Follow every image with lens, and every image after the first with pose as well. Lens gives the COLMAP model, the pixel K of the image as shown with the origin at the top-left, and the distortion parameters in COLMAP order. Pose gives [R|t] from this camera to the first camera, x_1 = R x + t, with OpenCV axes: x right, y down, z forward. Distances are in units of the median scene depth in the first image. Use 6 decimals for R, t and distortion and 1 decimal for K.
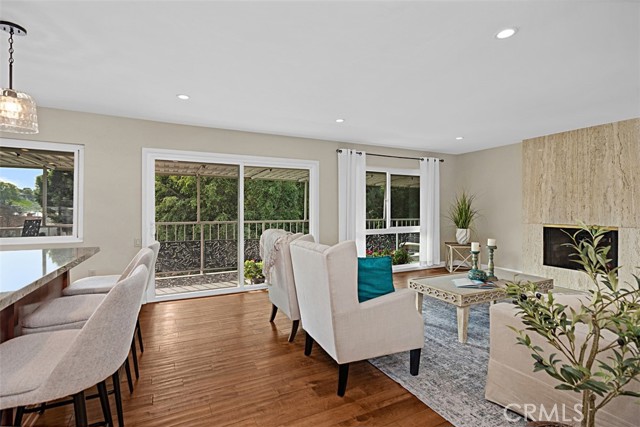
lens RADIAL K [[288.1, 0, 304.3], [0, 288.1, 196.5], [0, 0, 1]] dist [0.015330, 0.000180]
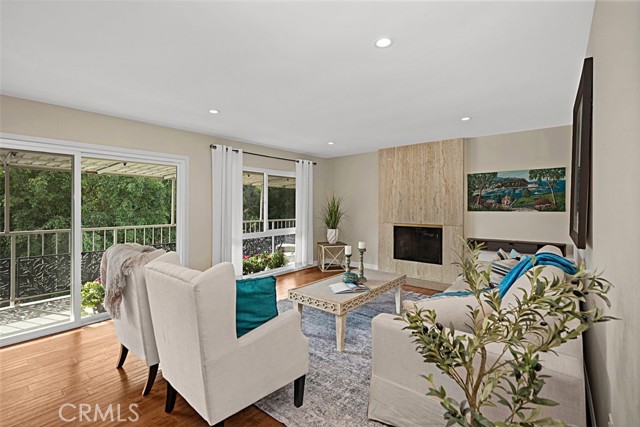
lens RADIAL K [[288.1, 0, 298.2], [0, 288.1, 208.3], [0, 0, 1]] dist [0.015330, 0.000180]
pose [[0.918980, -0.008906, 0.394203, 0.013458], [-0.010105, 0.998885, 0.046124, -0.015656], [-0.394174, -0.046371, 0.917865, 0.092956]]
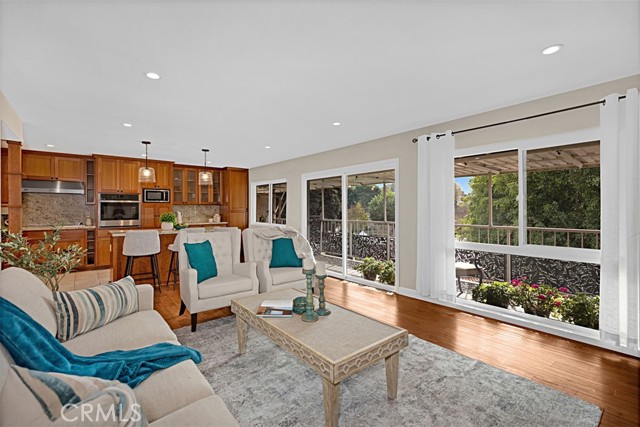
lens RADIAL K [[288.1, 0, 332.1], [0, 288.1, 204.8], [0, 0, 1]] dist [0.015330, 0.000180]
pose [[0.281763, -0.016482, -0.959343, 0.950657], [0.048952, 0.998797, -0.002782, 0.015215], [0.958235, -0.046178, 0.282231, 0.610281]]
